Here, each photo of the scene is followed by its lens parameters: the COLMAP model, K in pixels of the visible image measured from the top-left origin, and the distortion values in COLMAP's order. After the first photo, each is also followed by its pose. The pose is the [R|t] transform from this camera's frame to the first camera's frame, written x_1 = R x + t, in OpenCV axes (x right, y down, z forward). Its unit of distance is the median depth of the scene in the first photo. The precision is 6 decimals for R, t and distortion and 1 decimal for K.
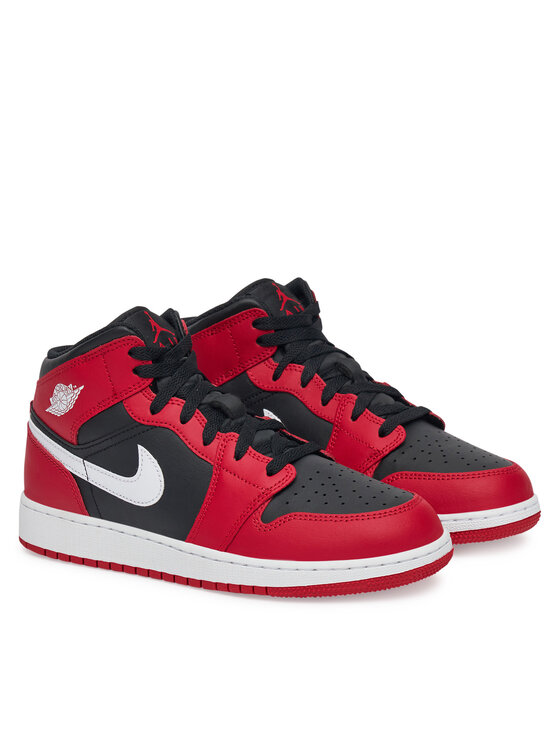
lens RADIAL K [[1980.1, 0, 280.0], [0, 1980.1, 373.0], [0, 0, 1]] dist [0.188269, -0.426856]
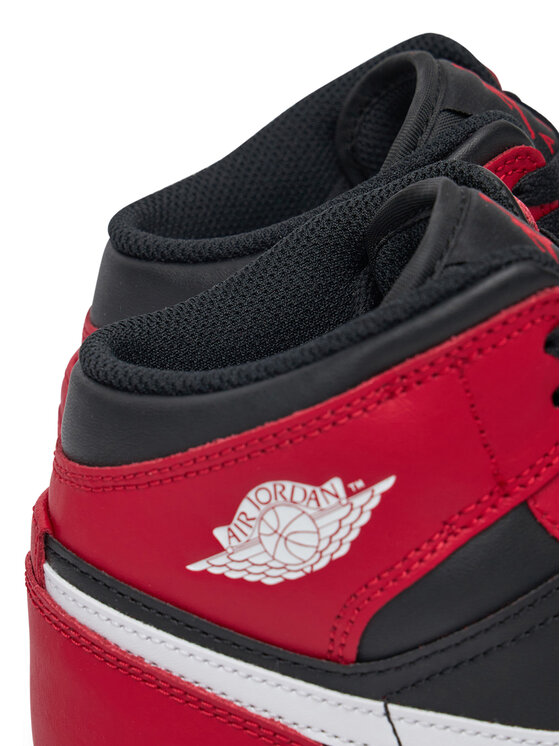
lens RADIAL K [[1980.1, 0, 280.0], [0, 1980.1, 373.0], [0, 0, 1]] dist [0.188269, -0.426856]
pose [[0.826810, -0.211303, 0.521283, -0.268473], [0.132174, 0.973793, 0.185087, -0.067292], [-0.546731, -0.084132, 0.833071, 0.767625]]
